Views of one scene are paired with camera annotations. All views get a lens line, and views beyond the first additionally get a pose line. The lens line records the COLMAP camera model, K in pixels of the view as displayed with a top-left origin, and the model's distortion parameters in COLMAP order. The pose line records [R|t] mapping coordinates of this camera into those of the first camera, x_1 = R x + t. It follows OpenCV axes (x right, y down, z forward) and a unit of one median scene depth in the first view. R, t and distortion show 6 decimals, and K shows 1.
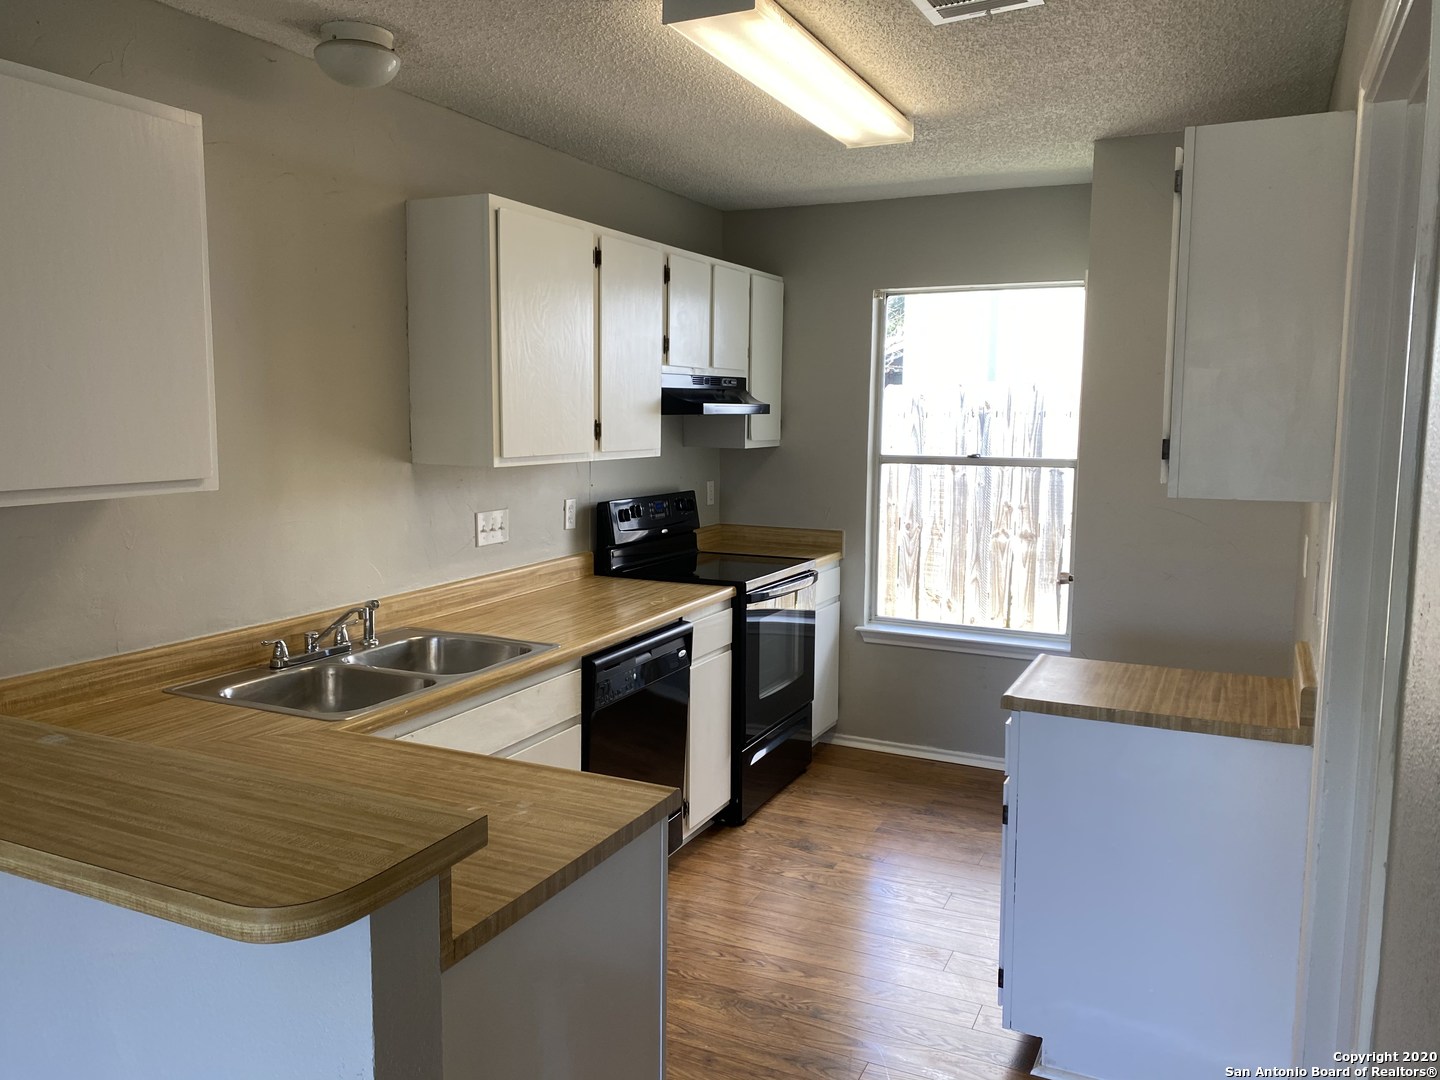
lens RADIAL K [[1109.9, 0, 714.6], [0, 1109.9, 535.5], [0, 0, 1]] dist [0.025005, -0.025257]
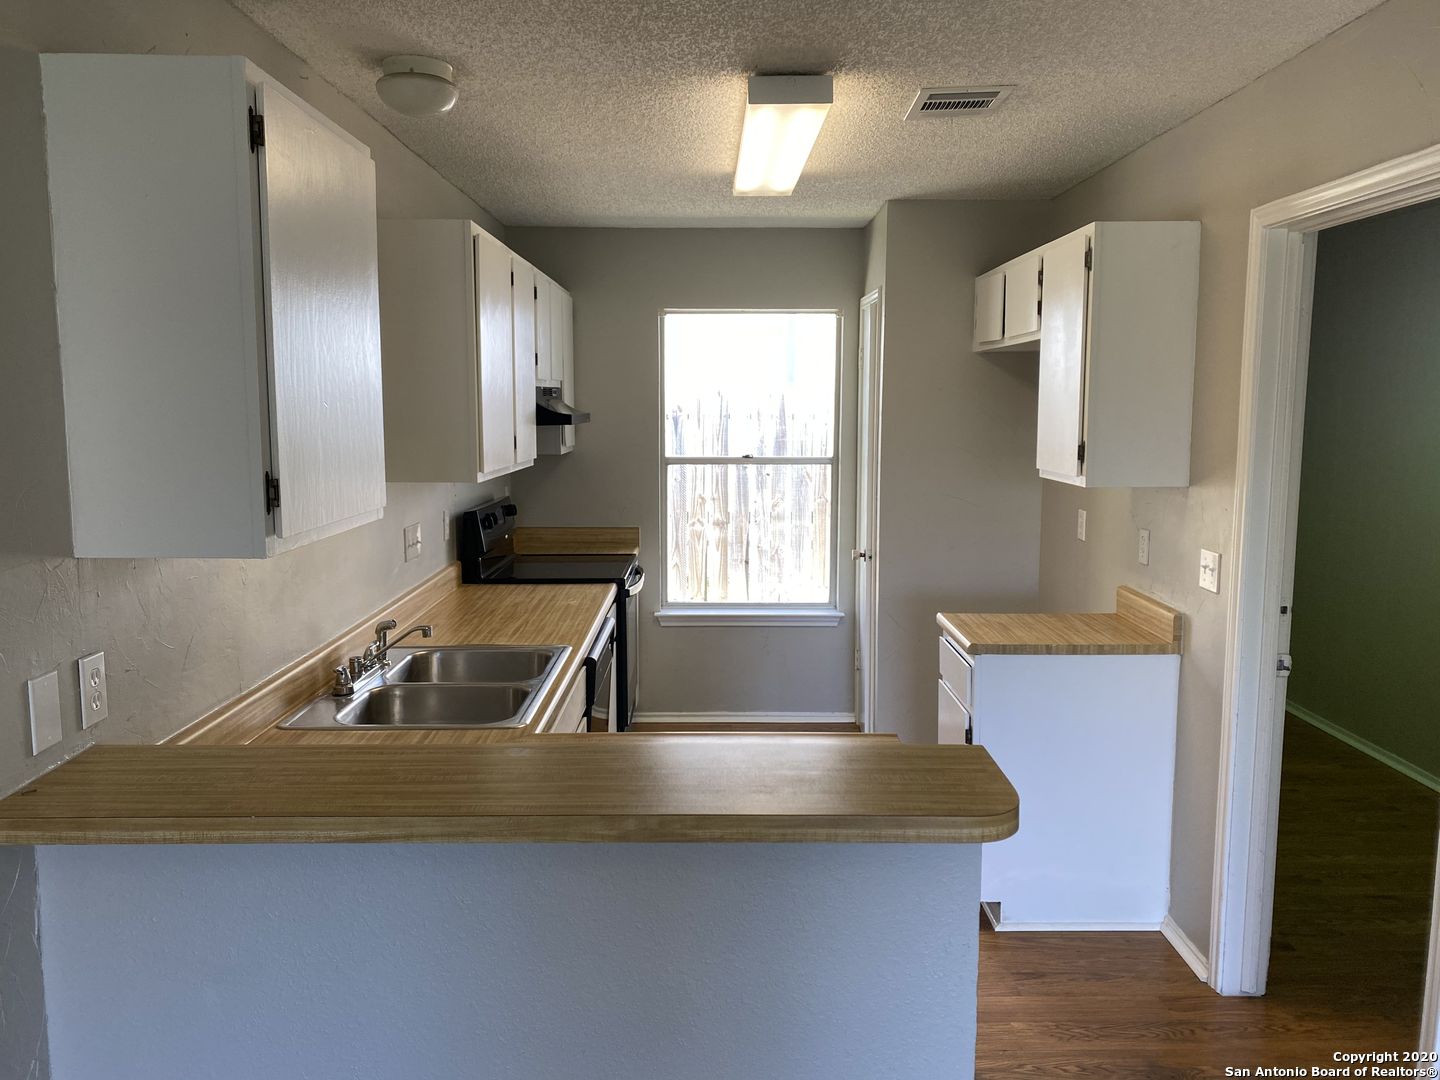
lens RADIAL K [[1109.9, 0, 713.6], [0, 1109.9, 539.3], [0, 0, 1]] dist [0.025005, -0.025257]
pose [[0.896463, -0.060568, 0.438960, -0.297280], [0.056152, 0.998156, 0.023051, -0.013312], [-0.439547, 0.003984, 0.898211, -0.019744]]
